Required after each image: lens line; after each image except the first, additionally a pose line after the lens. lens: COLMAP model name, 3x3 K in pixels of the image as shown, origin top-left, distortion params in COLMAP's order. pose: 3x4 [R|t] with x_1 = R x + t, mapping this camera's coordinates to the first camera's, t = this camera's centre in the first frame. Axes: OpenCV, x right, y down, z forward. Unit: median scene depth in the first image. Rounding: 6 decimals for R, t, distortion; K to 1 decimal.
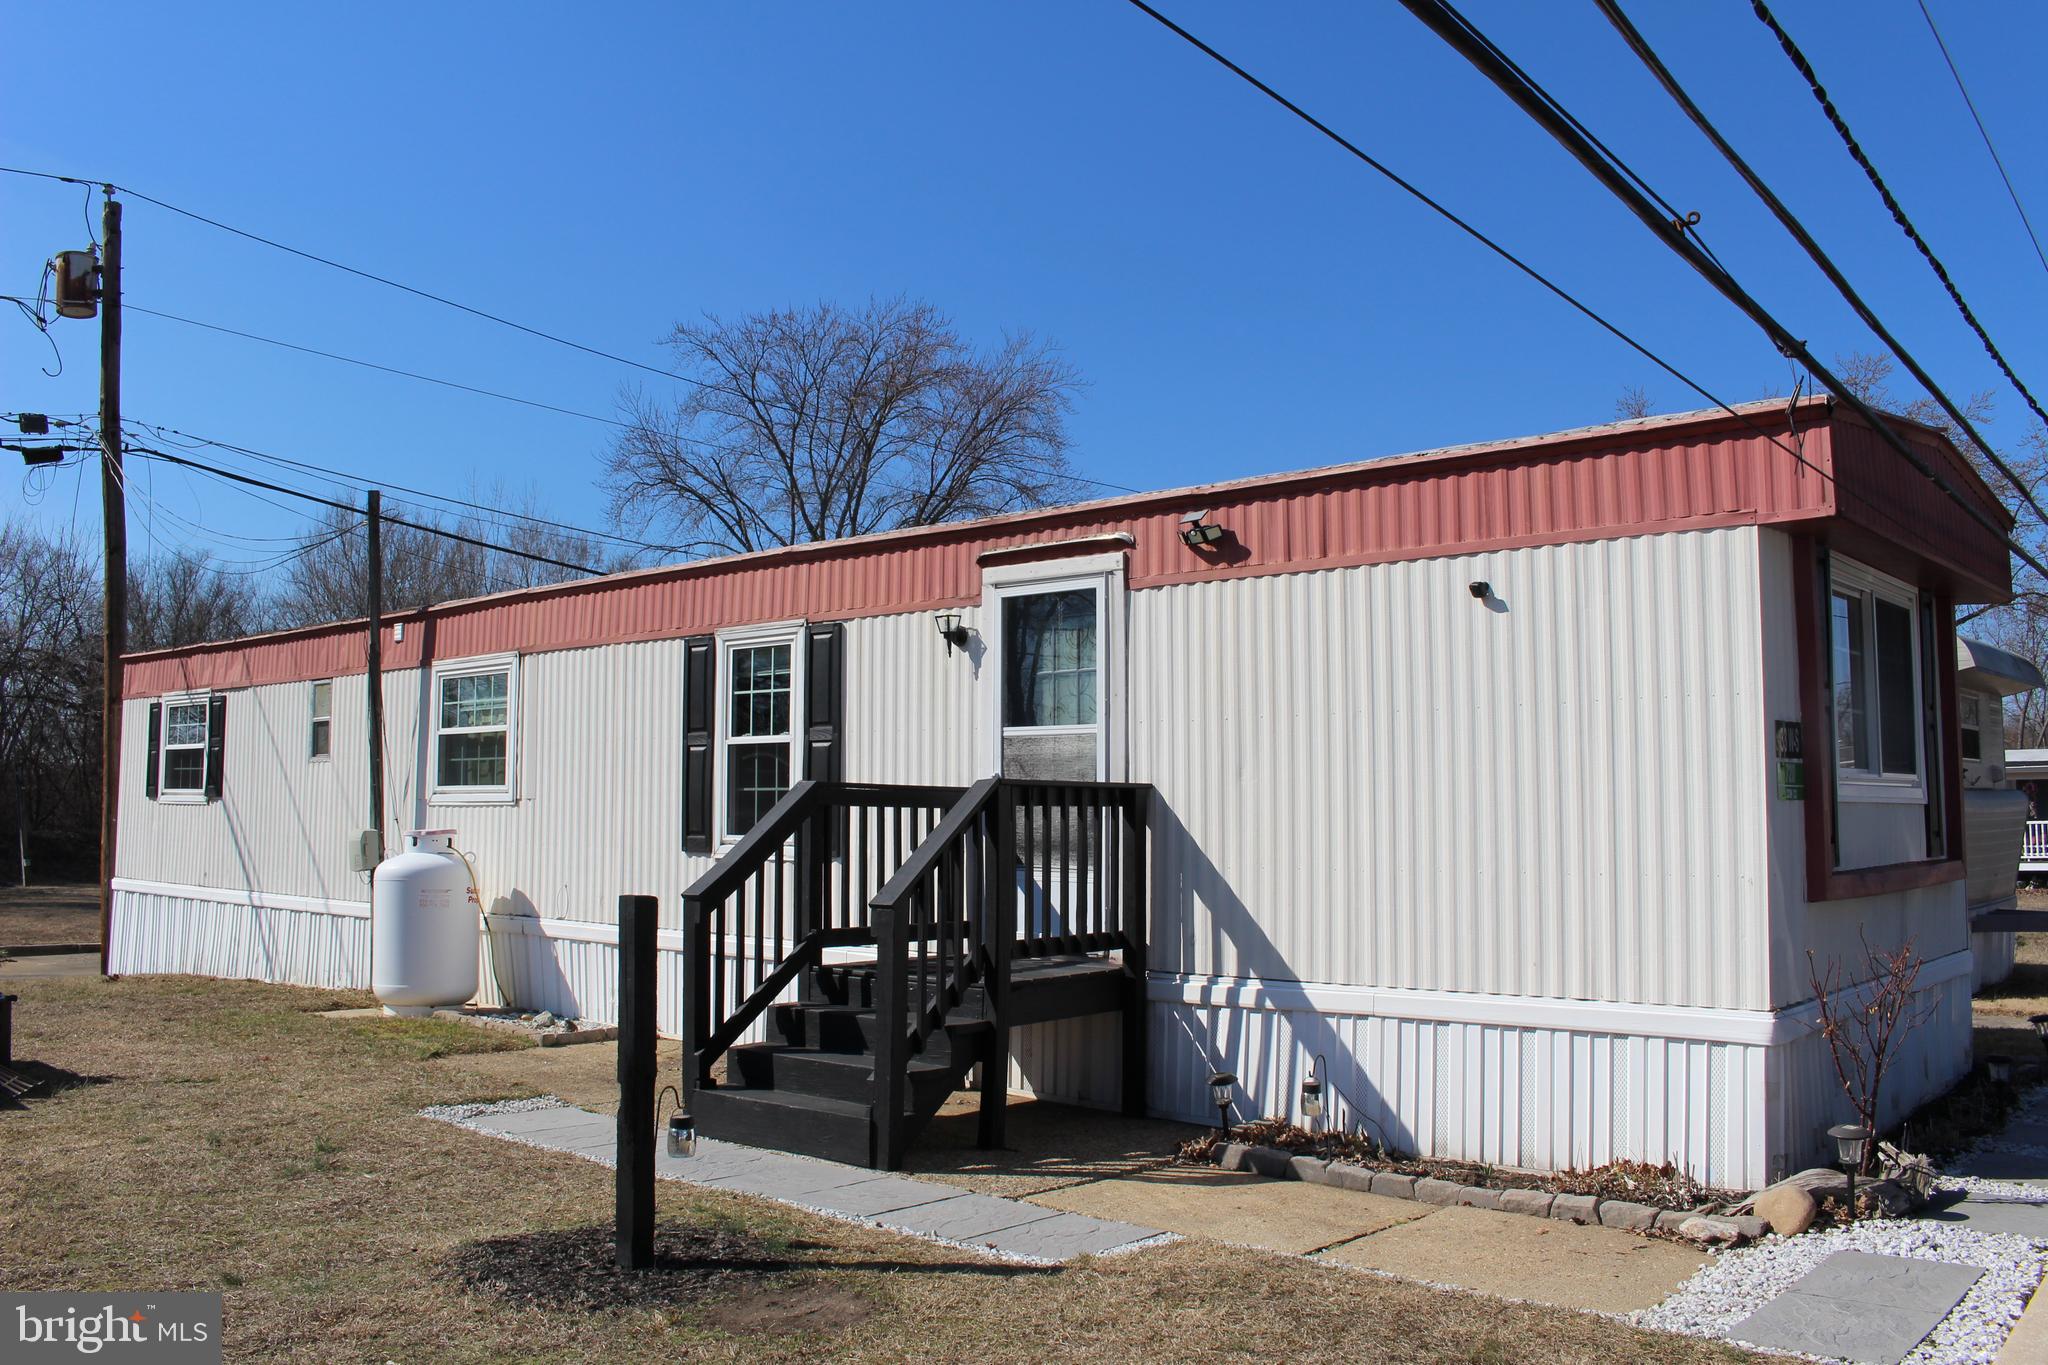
lens RADIAL K [[1654.3, 0, 1024.0], [0, 1654.3, 682.5], [0, 0, 1]] dist [-0.100802, -0.000658]
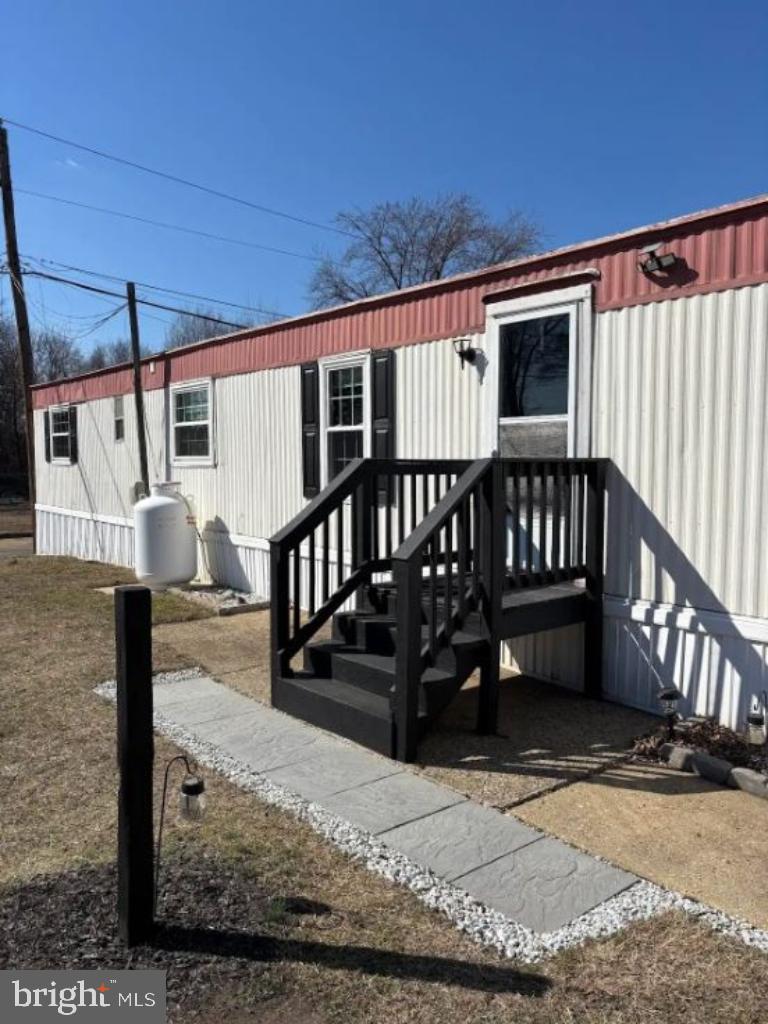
lens RADIAL K [[785.4, 0, 383.8], [0, 785.4, 519.6], [0, 0, 1]] dist [0.060390, -0.163101]
pose [[0.985979, 0.007250, -0.166713, 0.002670], [0.018706, 0.987957, 0.153596, 0.007432], [0.165819, -0.154561, 0.973969, 0.304810]]
